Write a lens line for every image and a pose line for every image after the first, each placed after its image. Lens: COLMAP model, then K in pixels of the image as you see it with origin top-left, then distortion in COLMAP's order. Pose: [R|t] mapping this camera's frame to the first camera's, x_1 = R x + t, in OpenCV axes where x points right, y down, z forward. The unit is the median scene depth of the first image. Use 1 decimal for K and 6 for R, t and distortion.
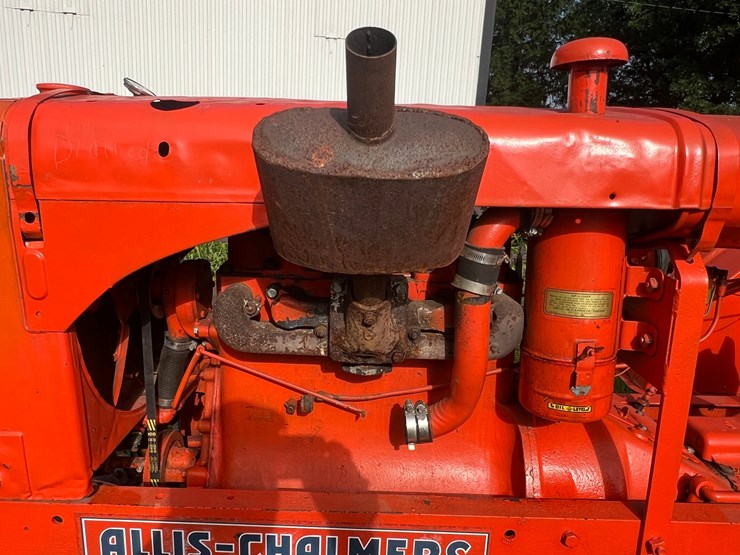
lens RADIAL K [[567.5, 0, 370.0], [0, 567.5, 277.5], [0, 0, 1]] dist [-0.002093, 0.001557]
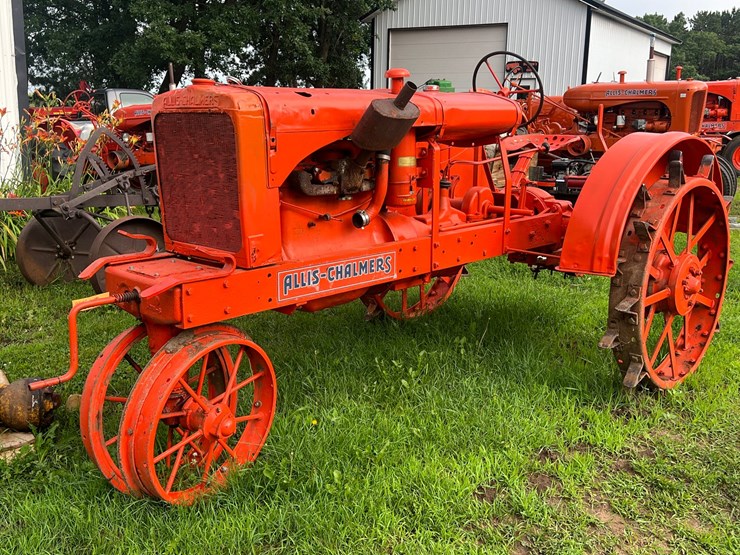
lens RADIAL K [[781.3, 0, 370.0], [0, 781.3, 277.5], [0, 0, 1]] dist [0.010997, -0.000594]
pose [[0.681930, -0.181611, 0.708512, -2.508537], [0.180048, 0.980556, 0.078051, 0.262966], [-0.708911, 0.074341, 0.701369, -1.494193]]
